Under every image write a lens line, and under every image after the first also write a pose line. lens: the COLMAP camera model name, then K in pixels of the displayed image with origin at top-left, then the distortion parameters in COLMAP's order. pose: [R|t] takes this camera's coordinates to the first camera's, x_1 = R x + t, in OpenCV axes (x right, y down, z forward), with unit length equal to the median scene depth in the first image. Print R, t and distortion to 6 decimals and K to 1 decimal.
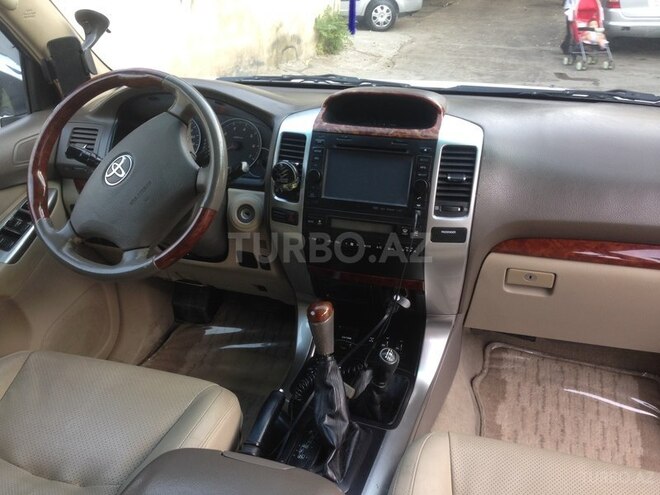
lens RADIAL K [[623.3, 0, 329.9], [0, 623.3, 247.6], [0, 0, 1]] dist [0.033250, 0.000000]
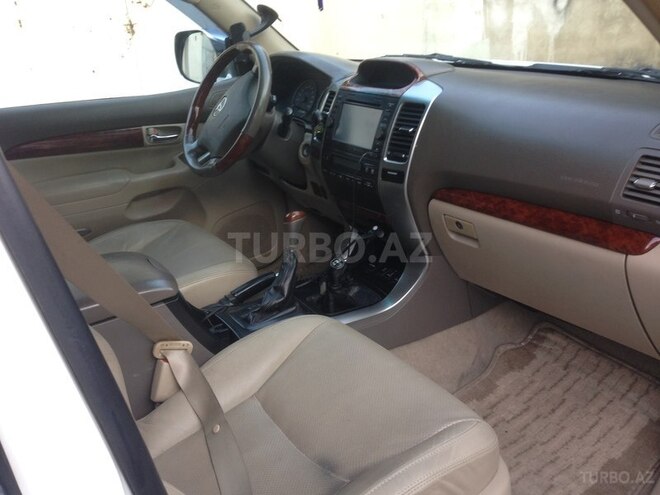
lens RADIAL K [[623.3, 0, 328.5], [0, 623.3, 244.7], [0, 0, 1]] dist [0.033250, 0.000000]
pose [[0.775694, 0.192763, -0.600950, 0.697997], [-0.203672, 0.977724, 0.050724, 0.061657], [0.597341, 0.083051, 0.797676, -0.030725]]
